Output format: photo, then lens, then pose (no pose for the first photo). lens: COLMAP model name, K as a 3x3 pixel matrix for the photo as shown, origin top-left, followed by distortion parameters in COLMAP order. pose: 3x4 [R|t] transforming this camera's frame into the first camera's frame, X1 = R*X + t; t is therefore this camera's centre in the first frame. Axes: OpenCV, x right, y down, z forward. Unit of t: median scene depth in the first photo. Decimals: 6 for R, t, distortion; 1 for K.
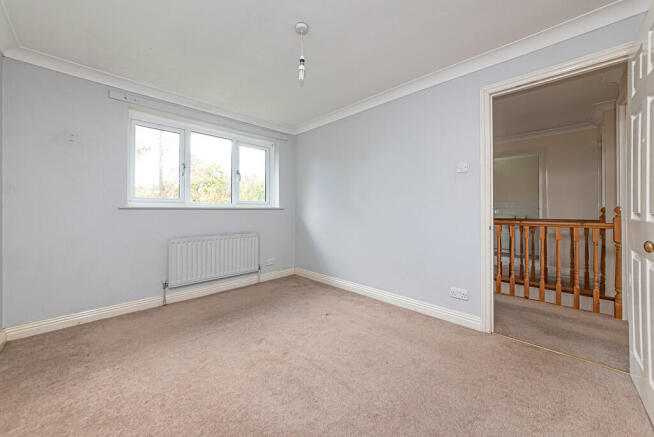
lens RADIAL K [[234.8, 0, 329.5], [0, 234.8, 215.7], [0, 0, 1]] dist [-0.019086, 0.000004]
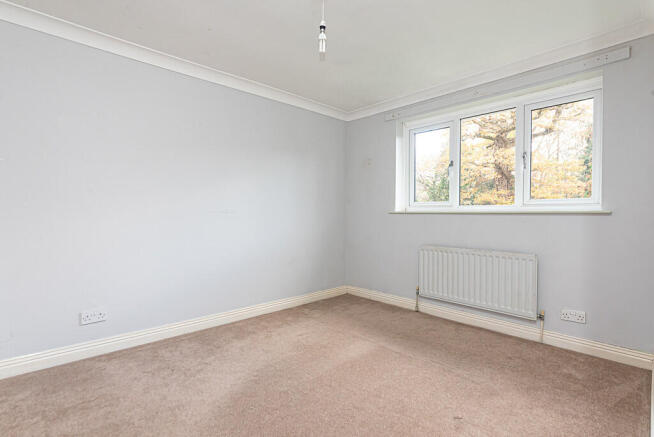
lens RADIAL K [[310.0, 0, 327.8], [0, 310.0, 224.1], [0, 0, 1]] dist [0.000051, -0.000021]
pose [[-0.017148, 0.026361, -0.999505, 0.591938], [-0.034676, 0.999035, 0.026943, -0.005858], [0.999251, 0.035120, -0.016217, 0.632020]]
